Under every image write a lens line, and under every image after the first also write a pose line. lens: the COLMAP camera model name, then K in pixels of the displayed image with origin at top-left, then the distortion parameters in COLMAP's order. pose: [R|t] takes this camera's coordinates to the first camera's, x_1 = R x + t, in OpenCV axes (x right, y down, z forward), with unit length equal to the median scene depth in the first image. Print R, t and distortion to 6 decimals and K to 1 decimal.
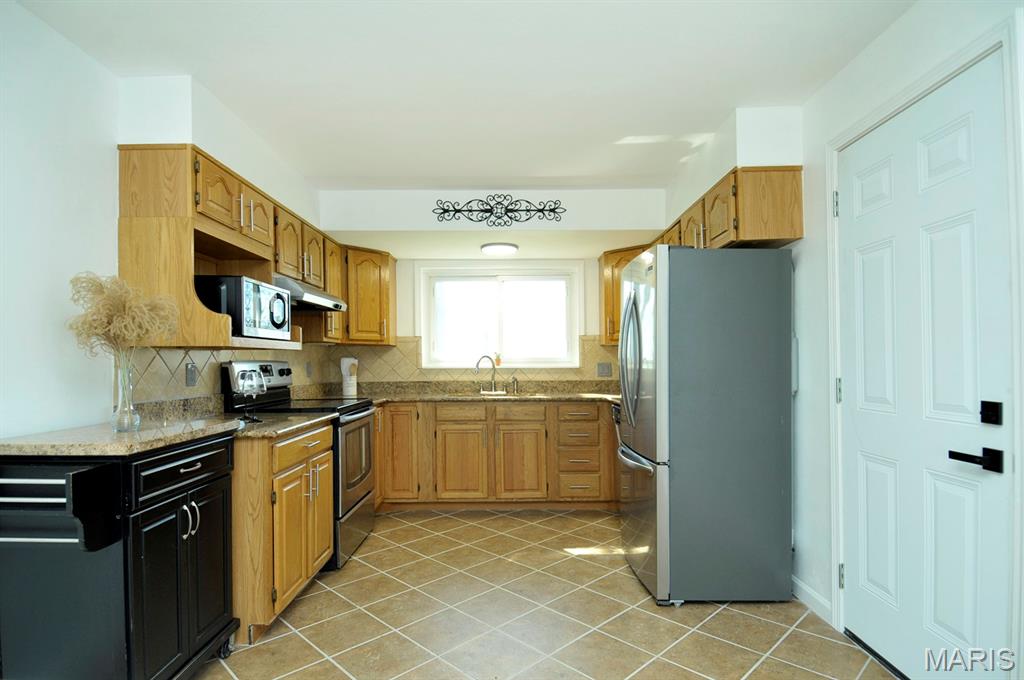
lens RADIAL K [[541.4, 0, 510.8], [0, 541.4, 361.9], [0, 0, 1]] dist [0.038251, -0.044948]
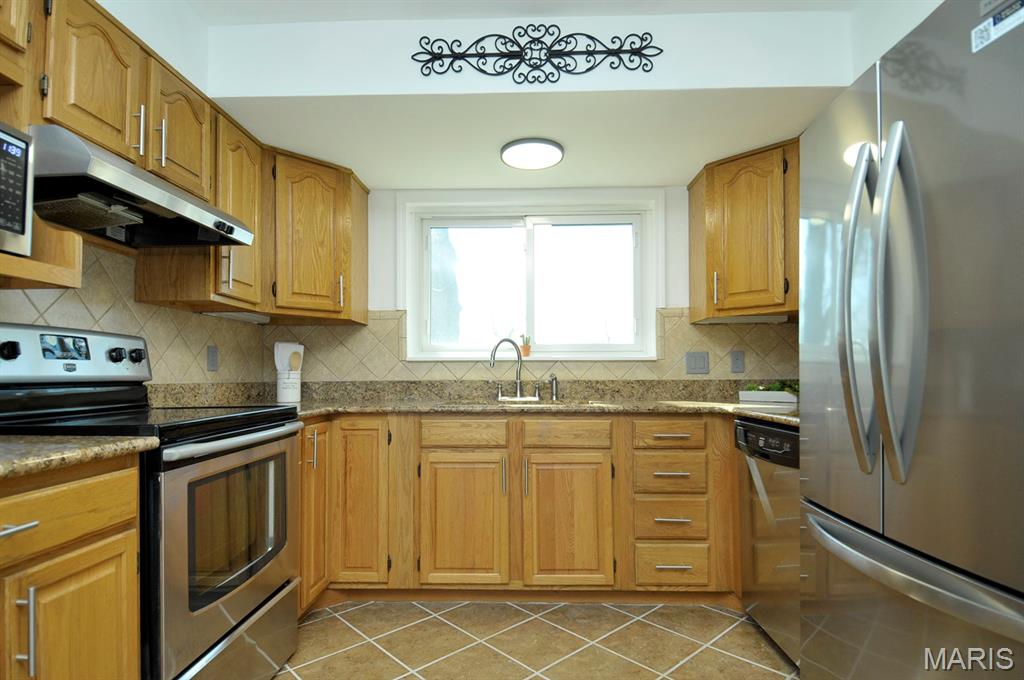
lens RADIAL K [[536.3, 0, 527.1], [0, 536.3, 356.8], [0, 0, 1]] dist [0.041389, -0.046181]
pose [[0.999977, 0.006233, -0.002525, -0.024070], [-0.006312, 0.999442, -0.032807, 0.031789], [0.002319, 0.032822, 0.999459, 0.428330]]
